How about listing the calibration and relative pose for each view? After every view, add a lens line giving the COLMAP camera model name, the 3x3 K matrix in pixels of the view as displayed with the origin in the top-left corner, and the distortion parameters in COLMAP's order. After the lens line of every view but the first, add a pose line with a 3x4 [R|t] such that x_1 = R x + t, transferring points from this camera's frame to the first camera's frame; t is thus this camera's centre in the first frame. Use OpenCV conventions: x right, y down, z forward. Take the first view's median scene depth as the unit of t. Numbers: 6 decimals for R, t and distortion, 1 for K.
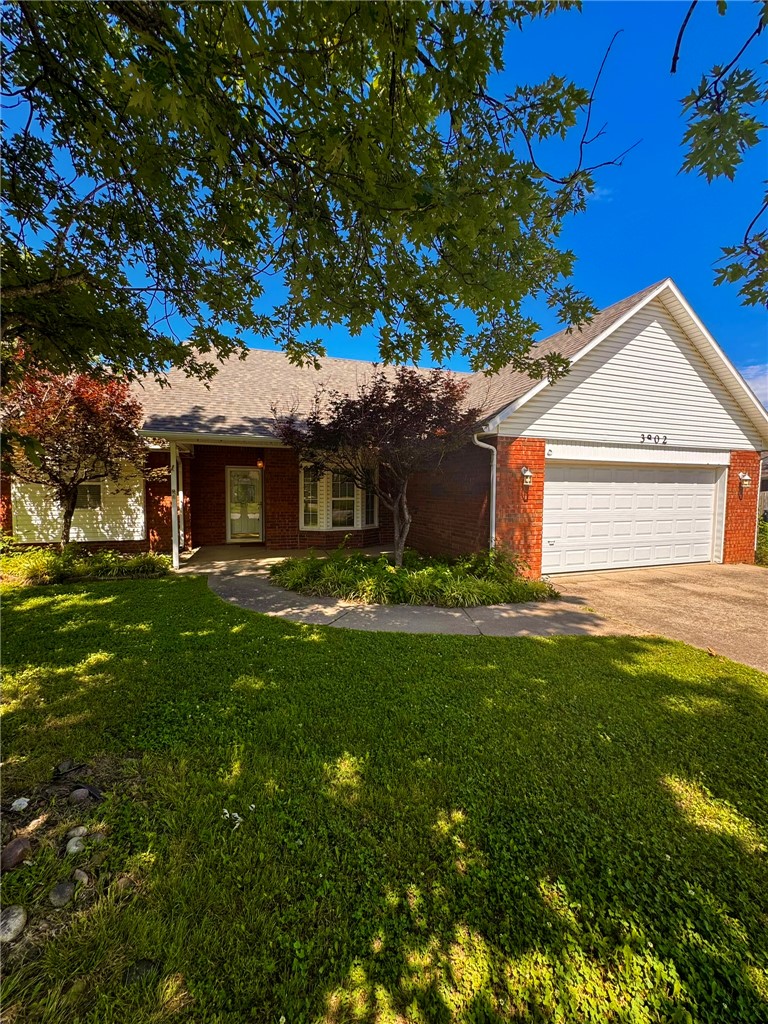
lens RADIAL K [[410.6, 0, 382.5], [0, 410.6, 511.2], [0, 0, 1]] dist [-0.002840, -0.000520]
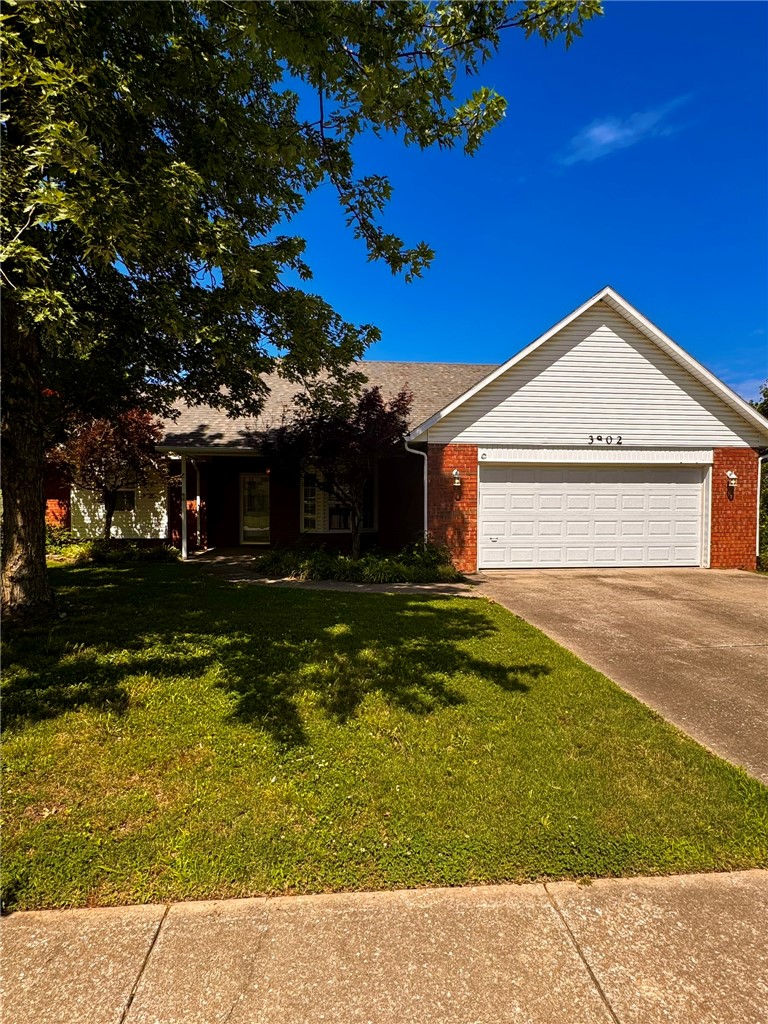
lens RADIAL K [[558.6, 0, 378.0], [0, 558.6, 510.4], [0, 0, 1]] dist [-0.004295, -0.000586]
pose [[0.972181, -0.000886, -0.234228, 0.397687], [-0.007865, 0.999305, -0.036426, 0.048608], [0.234098, 0.037255, 0.971499, -0.425440]]
